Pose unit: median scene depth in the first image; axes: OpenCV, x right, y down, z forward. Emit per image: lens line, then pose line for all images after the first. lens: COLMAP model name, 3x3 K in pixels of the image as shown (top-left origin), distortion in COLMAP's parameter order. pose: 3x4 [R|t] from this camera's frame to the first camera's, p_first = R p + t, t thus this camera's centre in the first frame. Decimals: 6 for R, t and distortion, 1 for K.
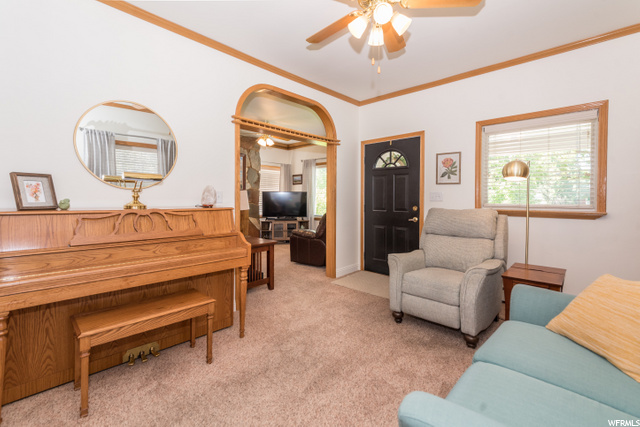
lens RADIAL K [[279.5, 0, 321.0], [0, 279.5, 199.4], [0, 0, 1]] dist [0.000189, 0.000000]
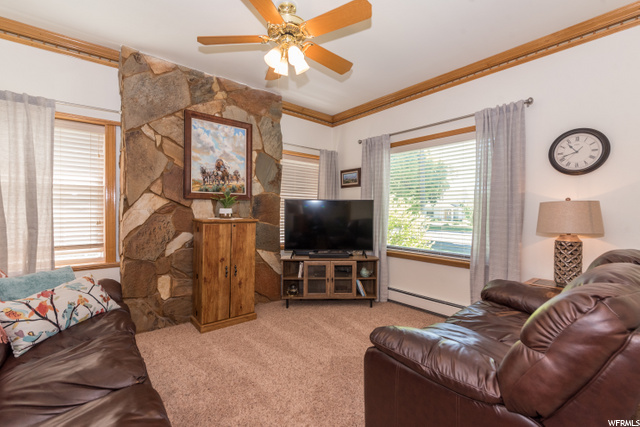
lens RADIAL K [[274.4, 0, 320.0], [0, 274.4, 213.5], [0, 0, 1]] dist [-0.000777, -0.000092]
pose [[0.993095, 0.004682, -0.117217, -0.087855], [-0.004202, 0.999982, 0.004340, -0.005012], [0.117235, -0.003818, 0.993097, 0.508351]]
